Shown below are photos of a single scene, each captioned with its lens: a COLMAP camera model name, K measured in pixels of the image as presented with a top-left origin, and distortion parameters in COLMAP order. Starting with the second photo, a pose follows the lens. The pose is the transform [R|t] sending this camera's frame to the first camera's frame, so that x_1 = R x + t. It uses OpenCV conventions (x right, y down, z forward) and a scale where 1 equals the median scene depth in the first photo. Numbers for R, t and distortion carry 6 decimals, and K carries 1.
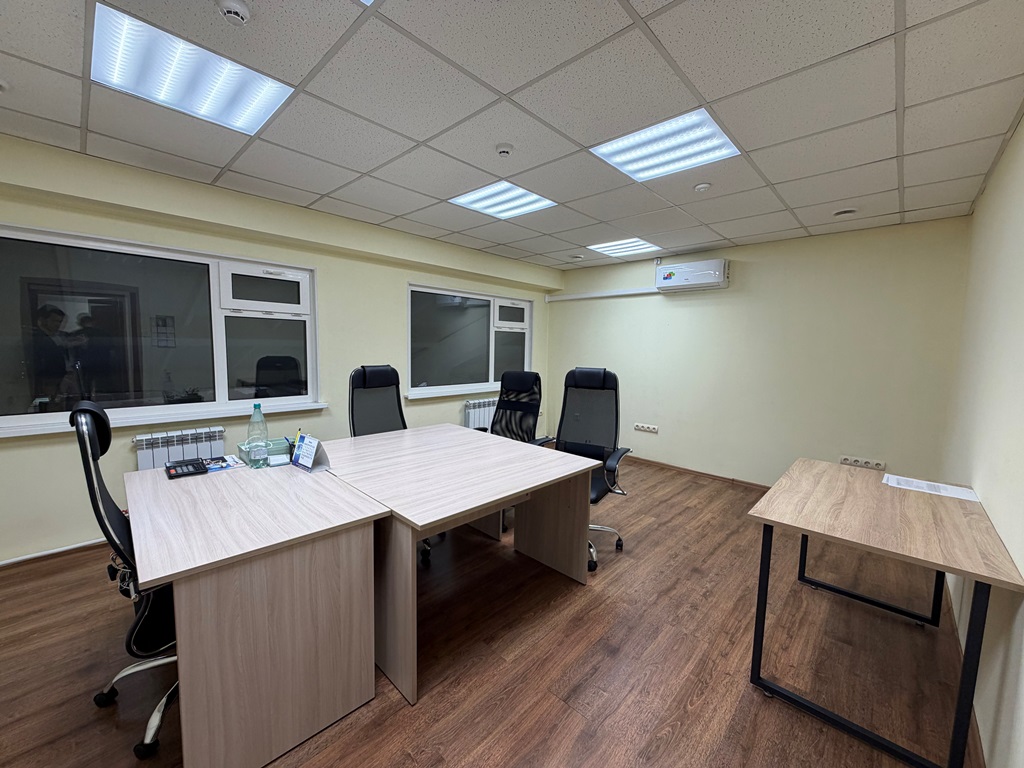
lens RADIAL K [[408.9, 0, 512.0], [0, 408.9, 383.6], [0, 0, 1]] dist [0.001070, 0.000497]
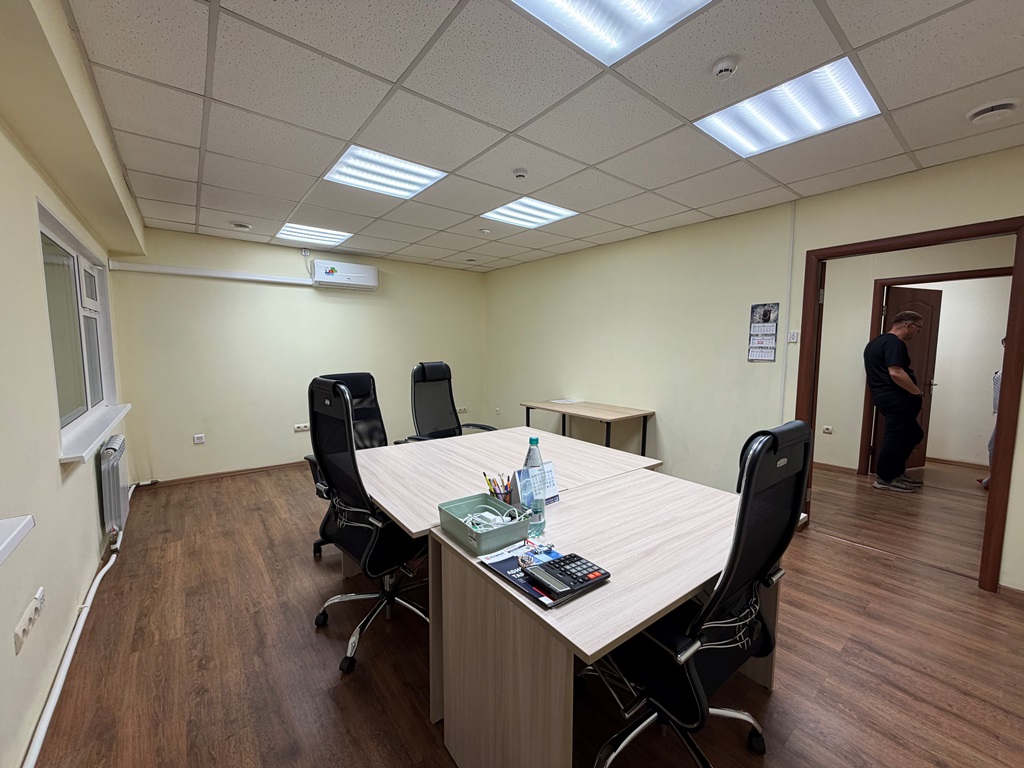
lens RADIAL K [[408.9, 0, 508.5], [0, 408.9, 383.7], [0, 0, 1]] dist [0.001070, 0.000497]
pose [[0.144864, -0.111207, 0.983182, -0.827421], [0.089781, 0.991042, 0.098868, -0.069198], [-0.985370, 0.073948, 0.153550, 0.607977]]
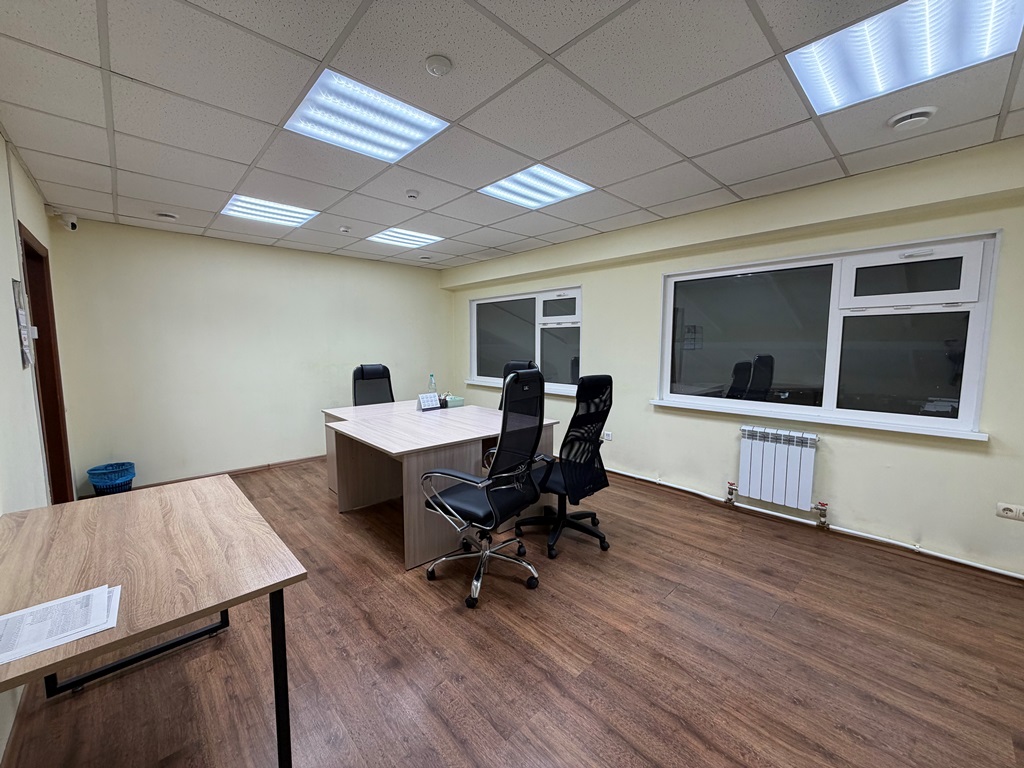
lens RADIAL K [[408.9, 0, 509.1], [0, 408.9, 382.9], [0, 0, 1]] dist [0.001070, 0.000497]
pose [[-0.059270, 0.076419, -0.995313, 0.893830], [-0.092487, 0.992356, 0.081700, -0.071455], [0.993948, 0.096896, -0.051749, 0.970227]]
